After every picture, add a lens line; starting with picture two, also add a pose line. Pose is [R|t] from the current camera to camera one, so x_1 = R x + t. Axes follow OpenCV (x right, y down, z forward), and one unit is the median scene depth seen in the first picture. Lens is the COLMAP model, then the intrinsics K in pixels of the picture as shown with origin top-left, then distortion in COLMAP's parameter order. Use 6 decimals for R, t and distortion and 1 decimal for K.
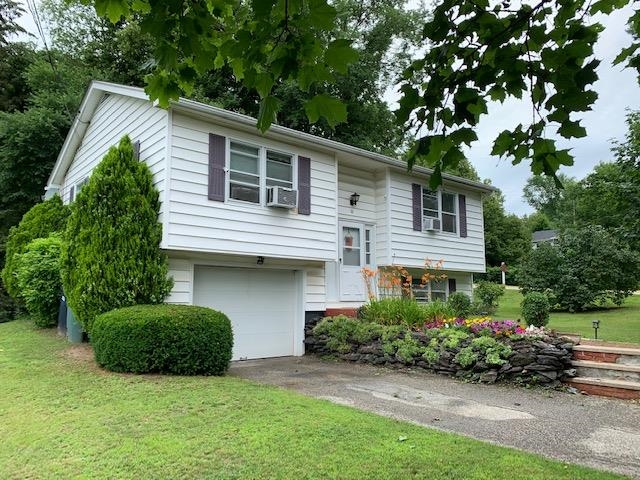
lens RADIAL K [[479.2, 0, 313.1], [0, 479.2, 236.9], [0, 0, 1]] dist [0.009761, -0.033624]
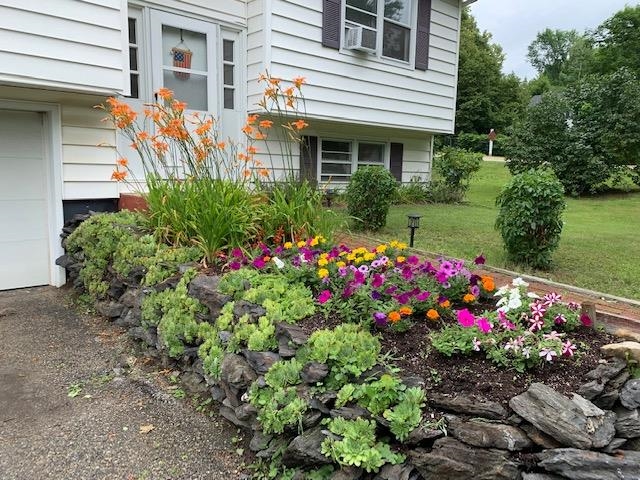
lens RADIAL K [[479.2, 0, 324.5], [0, 479.2, 244.5], [0, 0, 1]] dist [0.009761, -0.033624]
pose [[0.998938, 0.010277, 0.044923, 0.172061], [-0.022583, 0.958912, 0.282803, 0.041886], [-0.040171, -0.283517, 0.958125, 0.387234]]
